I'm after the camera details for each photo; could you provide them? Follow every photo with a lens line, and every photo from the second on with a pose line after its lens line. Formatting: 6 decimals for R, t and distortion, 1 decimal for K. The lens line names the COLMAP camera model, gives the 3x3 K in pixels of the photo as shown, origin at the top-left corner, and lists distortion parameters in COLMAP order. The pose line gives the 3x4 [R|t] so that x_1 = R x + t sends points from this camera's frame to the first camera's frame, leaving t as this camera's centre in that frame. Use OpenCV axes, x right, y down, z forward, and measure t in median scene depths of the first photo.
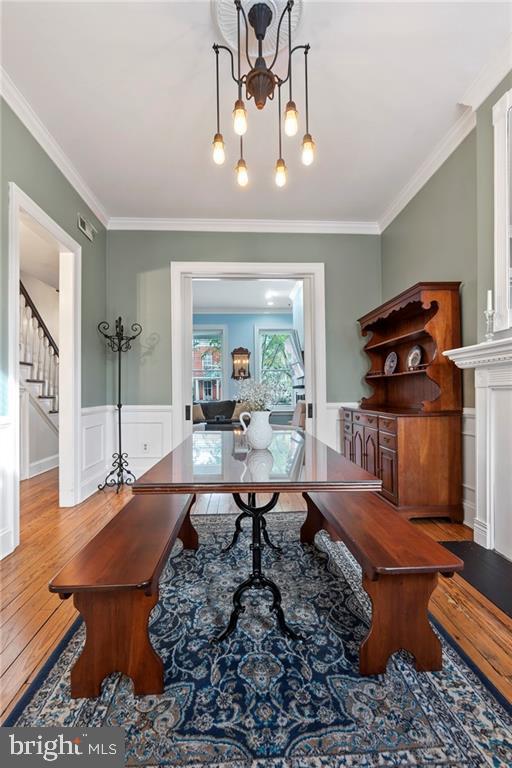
lens RADIAL K [[339.8, 0, 253.1], [0, 339.8, 391.1], [0, 0, 1]] dist [0.000268, 0.000261]
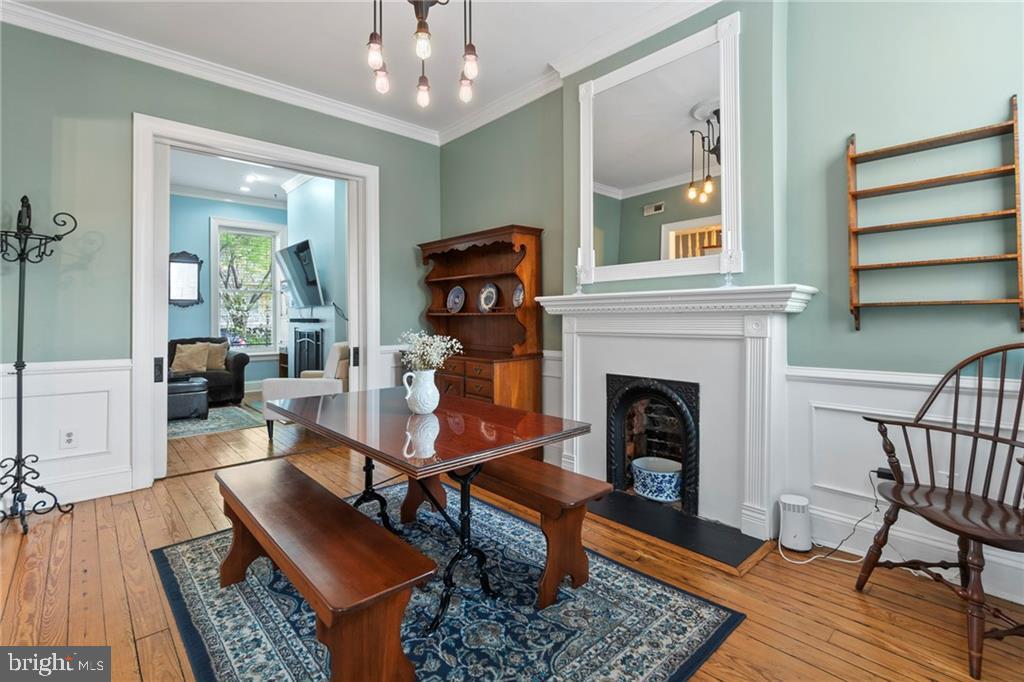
lens RADIAL K [[474.7, 0, 514.2], [0, 474.7, 311.7], [0, 0, 1]] dist [-0.010270, 0.000232]
pose [[0.766725, 0.013915, 0.641825, -0.482942], [-0.007598, 0.999892, -0.012601, -0.063055], [-0.641930, 0.004785, 0.766748, -0.069493]]
